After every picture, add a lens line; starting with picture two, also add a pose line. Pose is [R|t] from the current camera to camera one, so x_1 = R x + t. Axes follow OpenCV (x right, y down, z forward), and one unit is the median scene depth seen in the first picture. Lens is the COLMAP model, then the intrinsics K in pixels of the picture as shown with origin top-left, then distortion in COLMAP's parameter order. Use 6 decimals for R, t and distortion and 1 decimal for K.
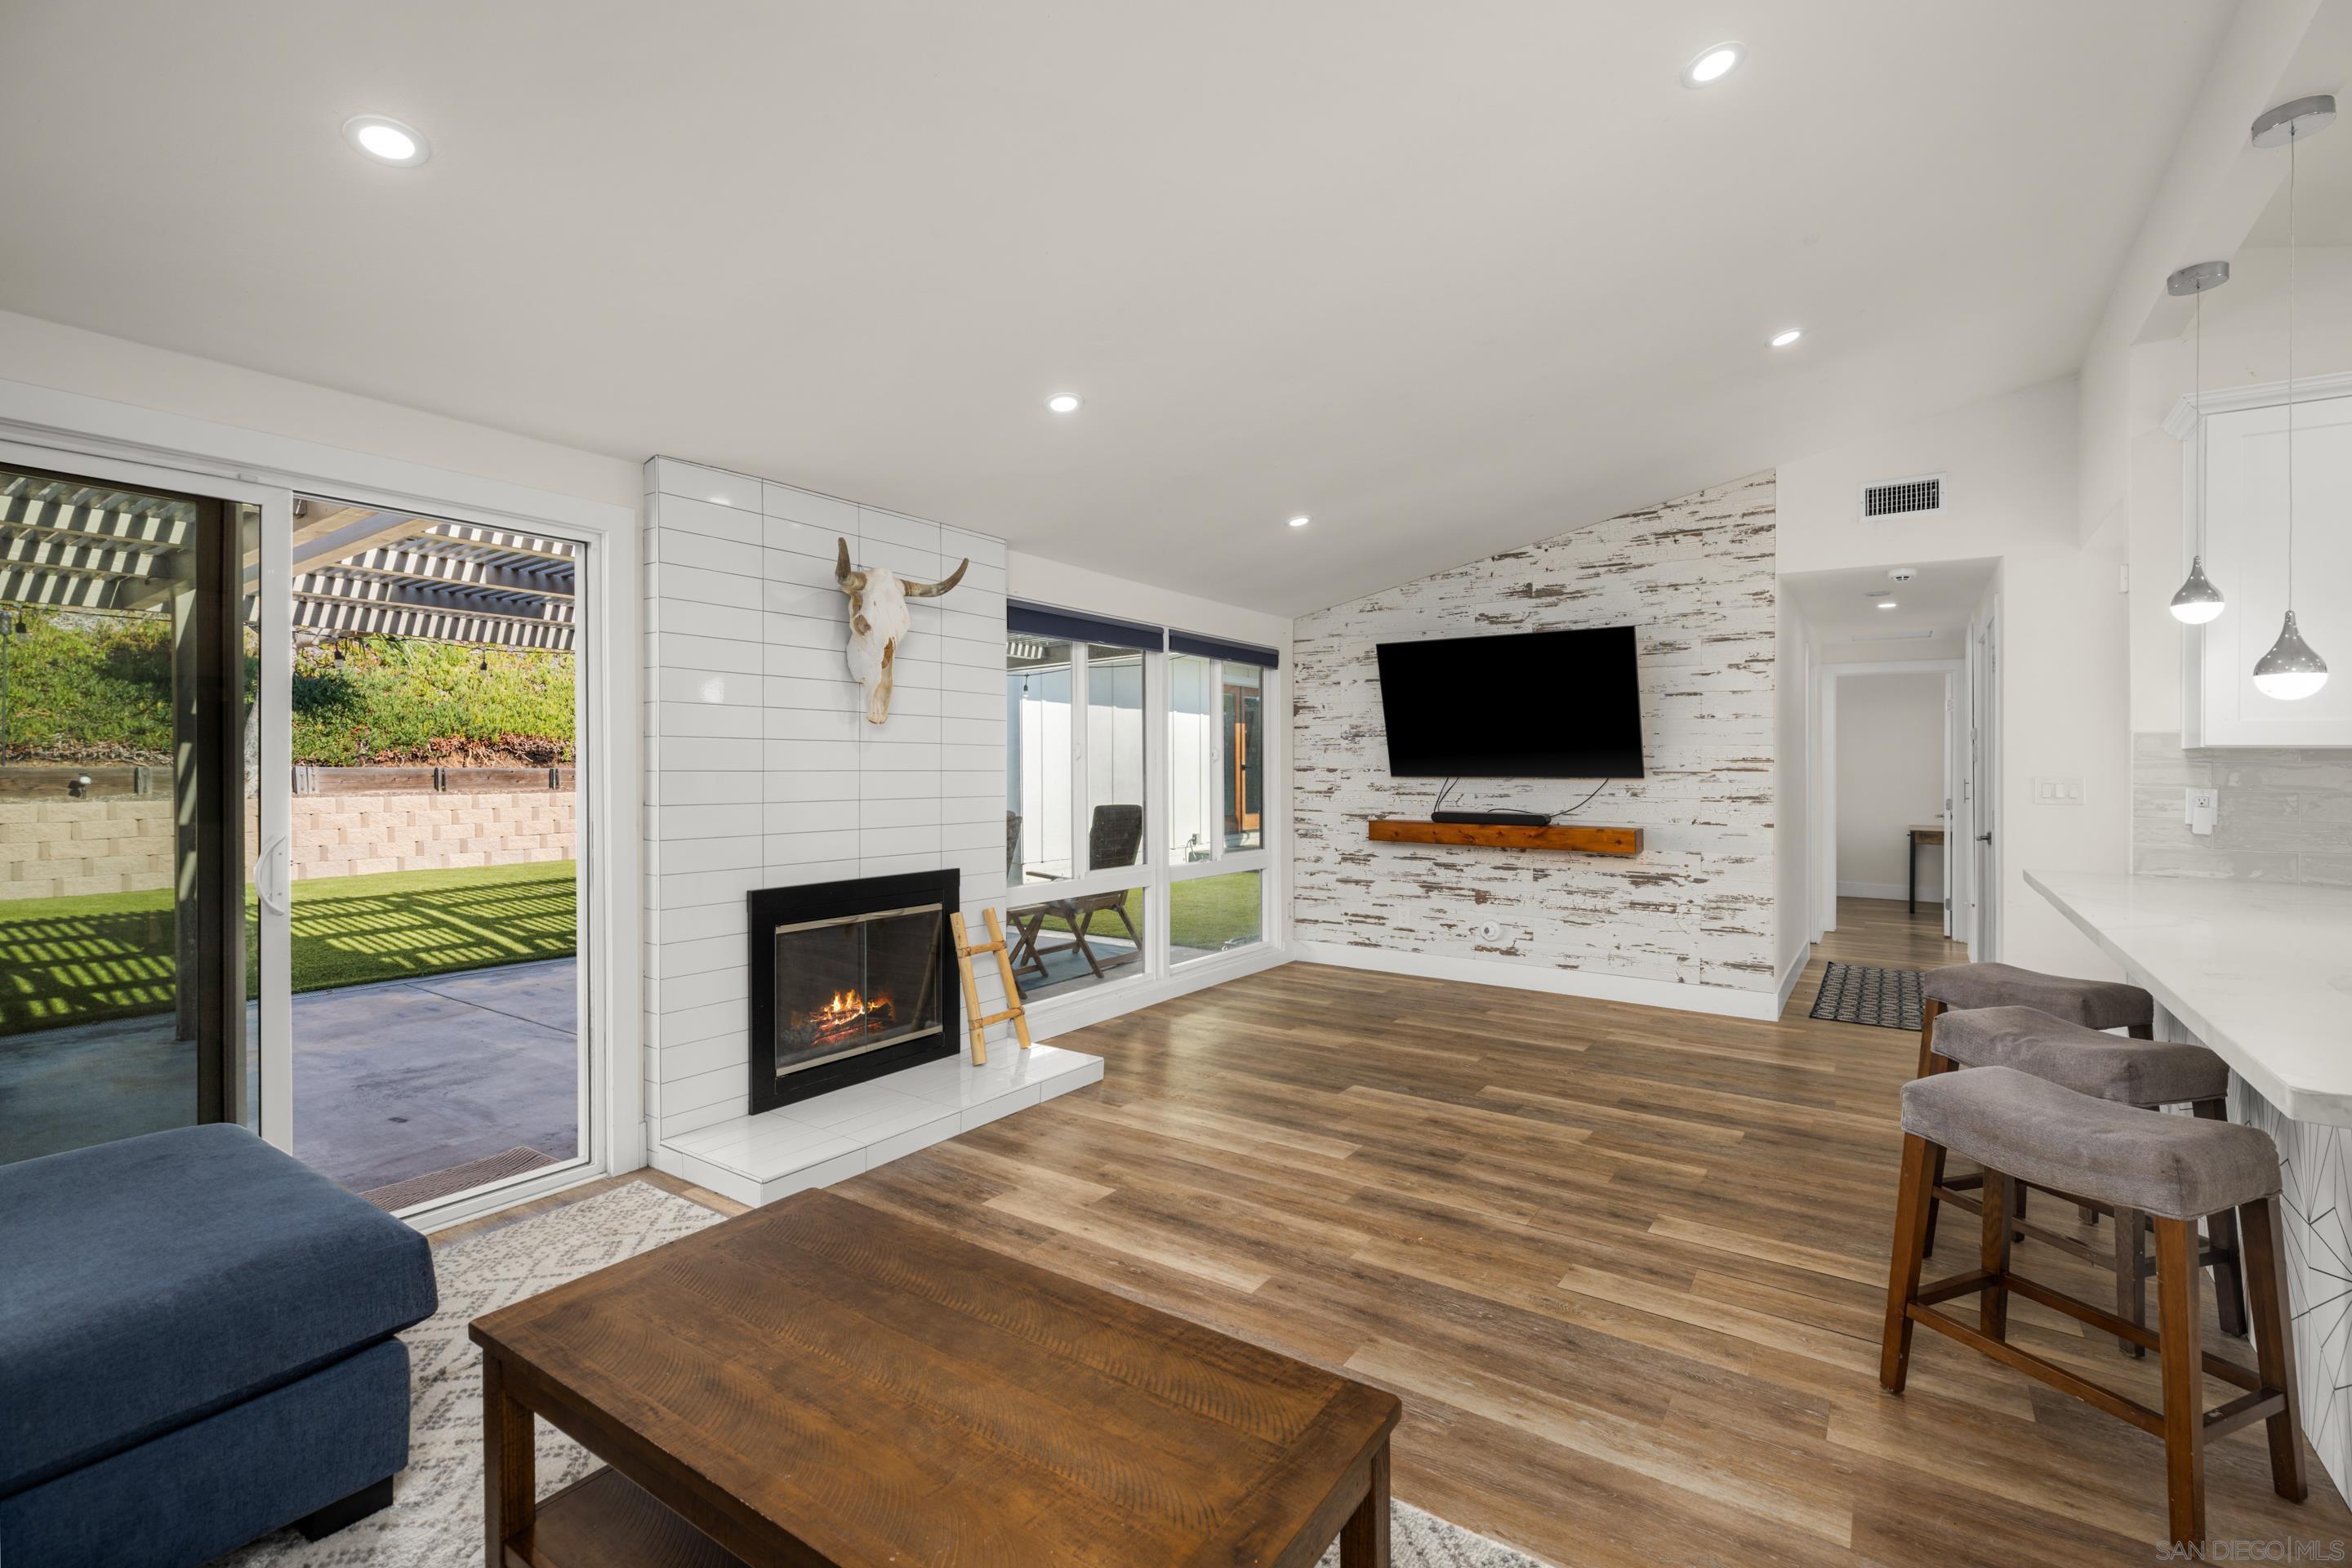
lens RADIAL K [[1049.9, 0, 1179.0], [0, 1049.9, 769.4], [0, 0, 1]] dist [0.001638, -0.000765]
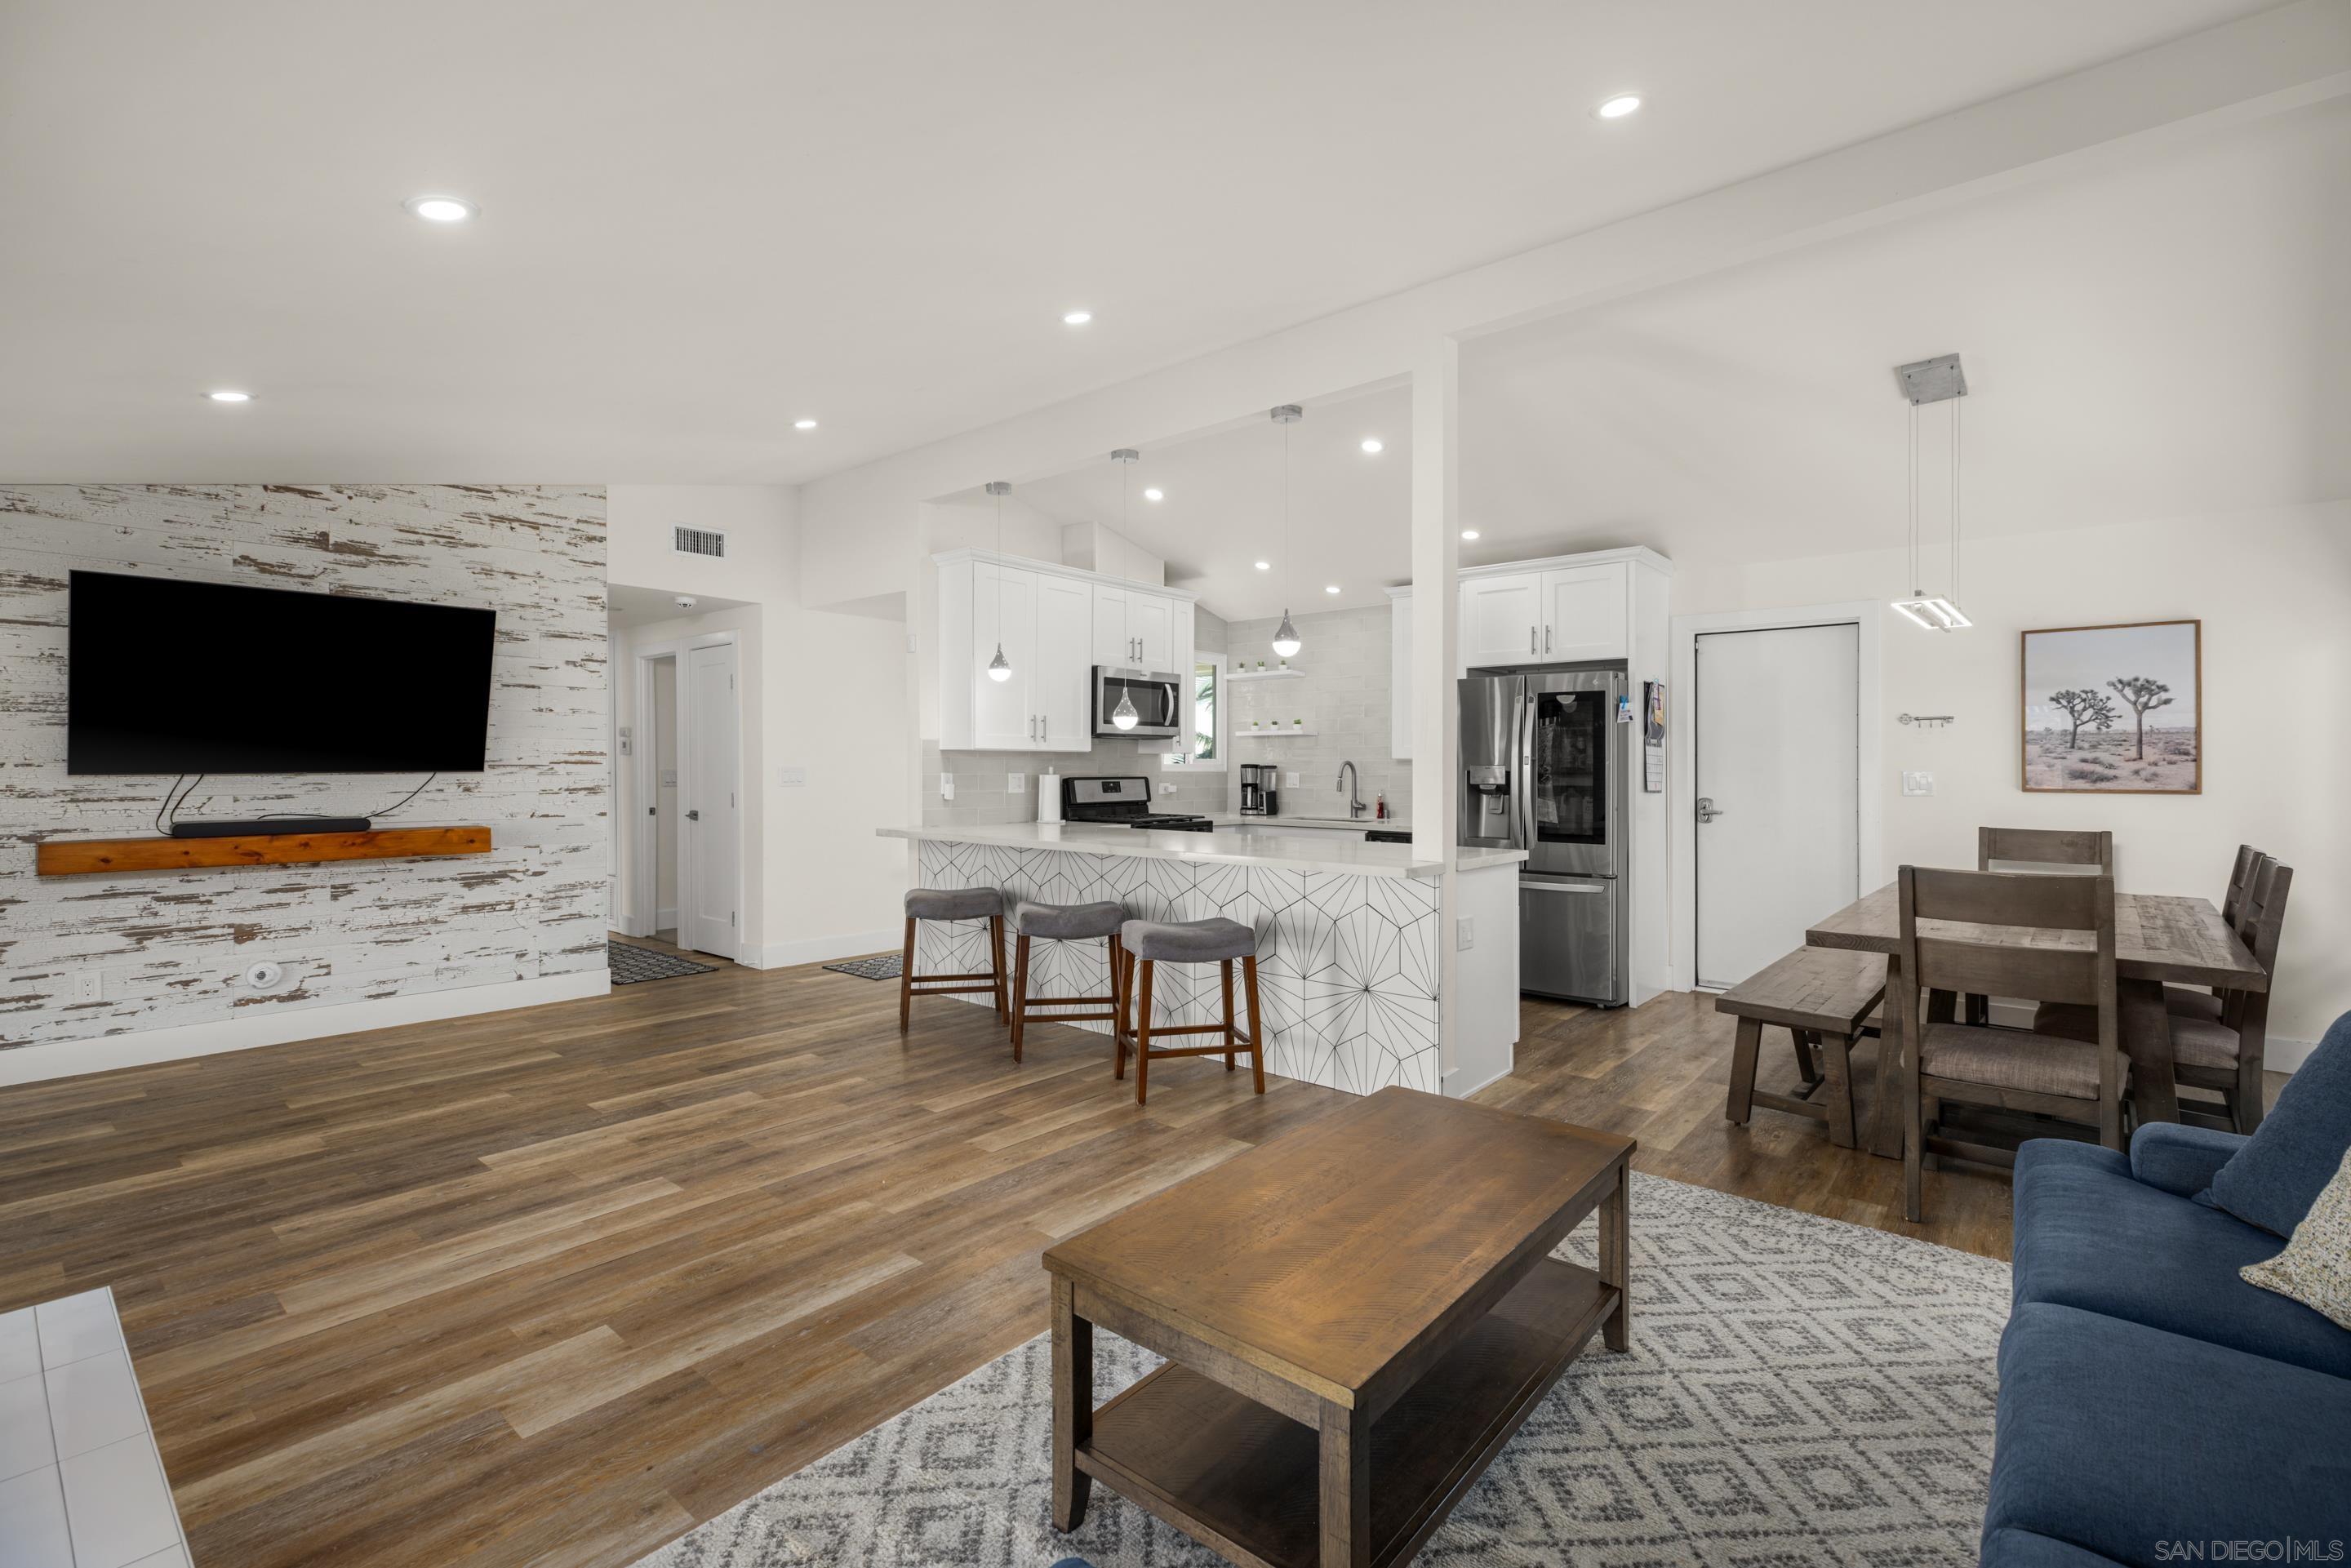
lens RADIAL K [[1049.4, 0, 1172.1], [0, 1049.4, 747.1], [0, 0, 1]] dist [0.001638, -0.000765]
pose [[0.103555, 0.011395, 0.994558, -0.437902], [0.000953, 0.999933, -0.011556, -0.002469], [-0.994623, 0.002144, 0.103537, 0.294183]]
